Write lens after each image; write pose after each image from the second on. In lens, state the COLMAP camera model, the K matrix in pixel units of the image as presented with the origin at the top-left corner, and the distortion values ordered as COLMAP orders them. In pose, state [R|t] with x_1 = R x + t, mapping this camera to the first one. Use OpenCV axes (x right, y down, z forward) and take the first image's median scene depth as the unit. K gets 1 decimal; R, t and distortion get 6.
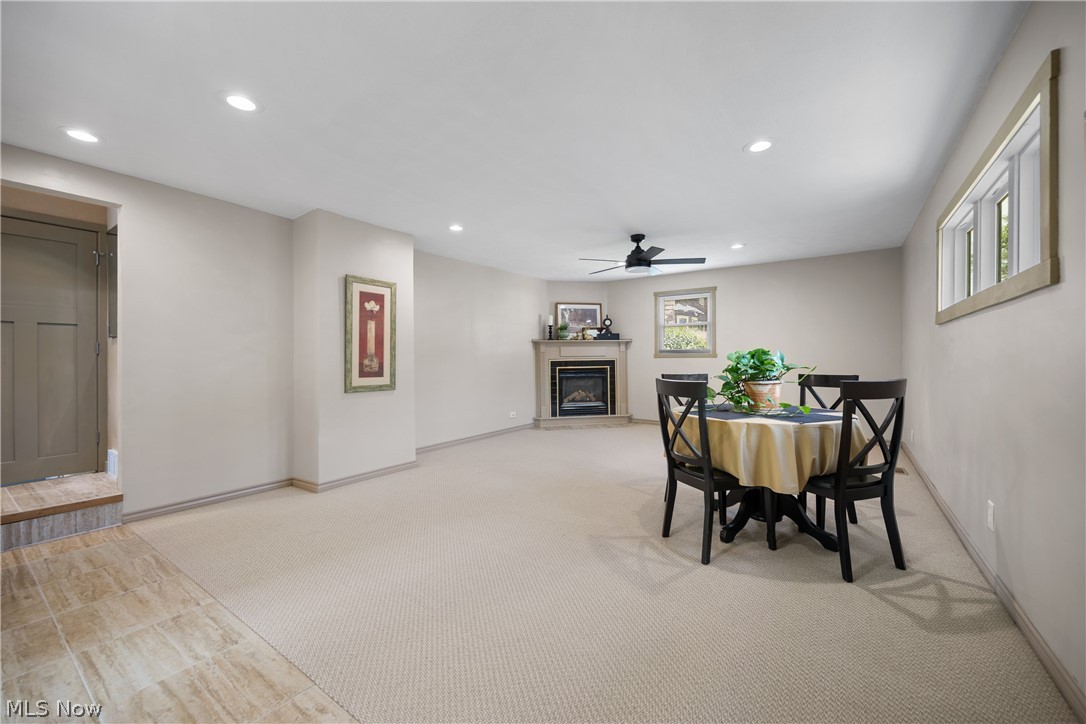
lens RADIAL K [[424.7, 0, 543.4], [0, 424.7, 361.2], [0, 0, 1]] dist [-0.001931, -0.000029]
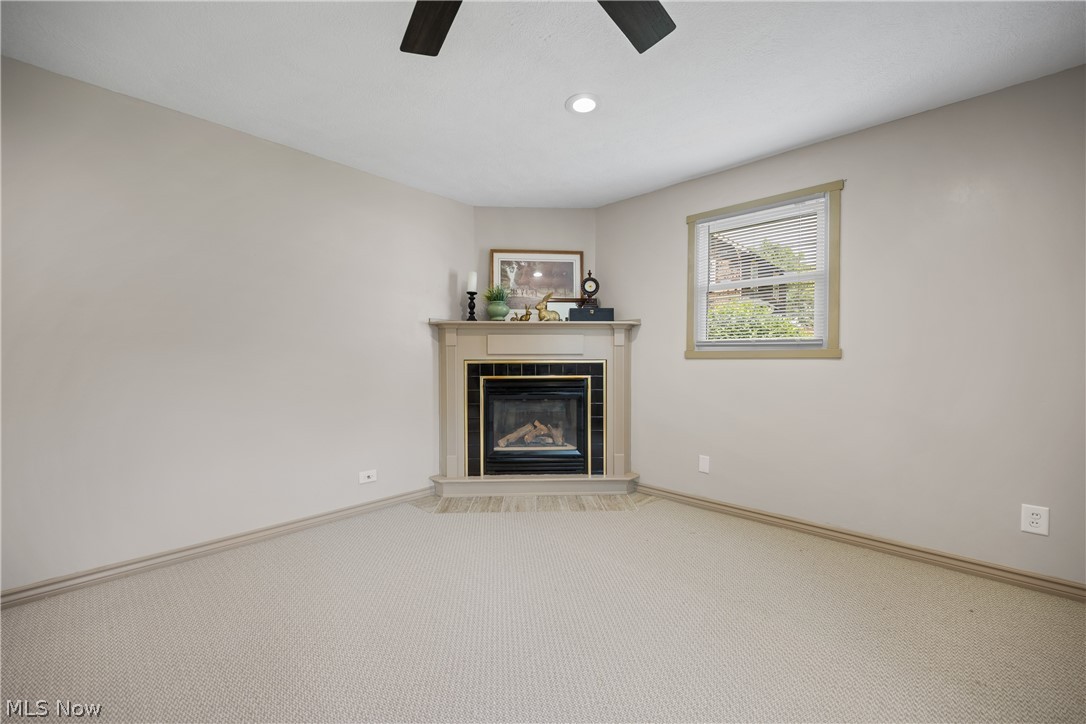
lens RADIAL K [[424.7, 0, 541.8], [0, 424.7, 370.3], [0, 0, 1]] dist [-0.001931, -0.000029]
pose [[0.990279, 0.012168, -0.138564, 0.166189], [-0.009782, 0.999792, 0.017887, -0.002333], [0.138753, -0.016358, 0.990192, 0.507776]]
